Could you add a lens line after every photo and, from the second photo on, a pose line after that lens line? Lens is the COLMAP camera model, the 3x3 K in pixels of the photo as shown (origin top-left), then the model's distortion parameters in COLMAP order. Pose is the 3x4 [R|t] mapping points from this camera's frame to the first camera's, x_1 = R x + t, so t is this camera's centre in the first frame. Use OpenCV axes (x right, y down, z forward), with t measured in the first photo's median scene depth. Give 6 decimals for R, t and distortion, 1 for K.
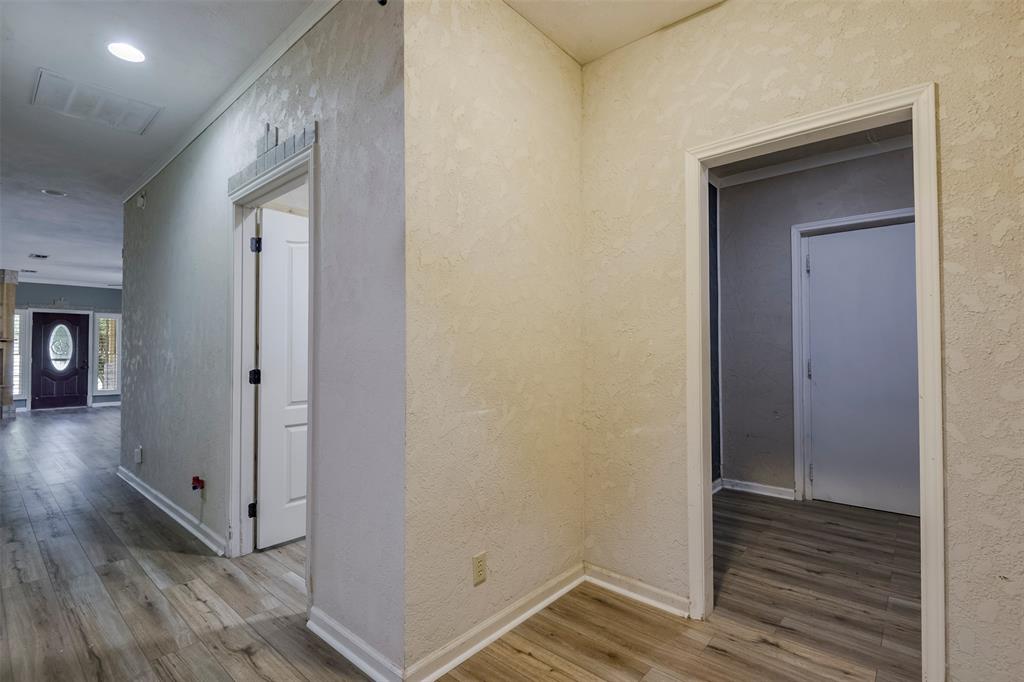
lens RADIAL K [[481.8, 0, 510.5], [0, 481.8, 340.8], [0, 0, 1]] dist [-0.007716, -0.001830]
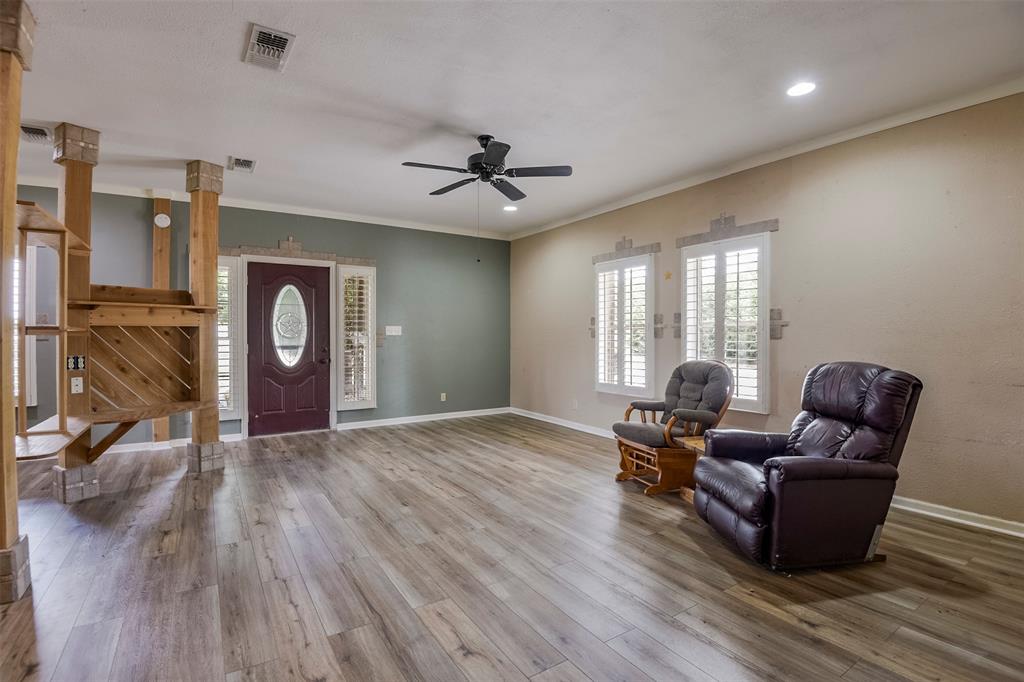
lens RADIAL K [[482.2, 0, 515.7], [0, 482.2, 334.6], [0, 0, 1]] dist [-0.013161, -0.002369]
pose [[0.964036, 0.002846, -0.265758, -0.559070], [0.003741, 0.999698, 0.024273, 0.012145], [0.265747, -0.024395, 0.963734, 0.549458]]
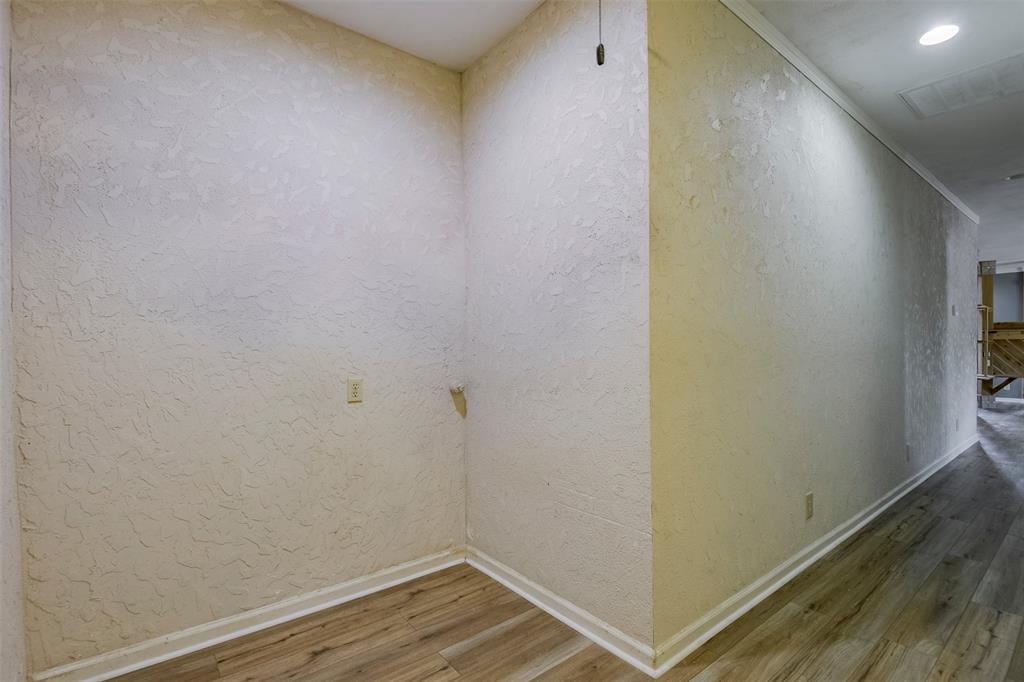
lens RADIAL K [[482.2, 0, 509.7], [0, 482.2, 346.5], [0, 0, 1]] dist [-0.013161, -0.002369]
pose [[-0.173571, 0.005028, -0.984809, 0.071436], [0.024867, 0.999691, 0.000721, 0.002615], [0.984507, -0.024364, -0.173642, 0.069933]]
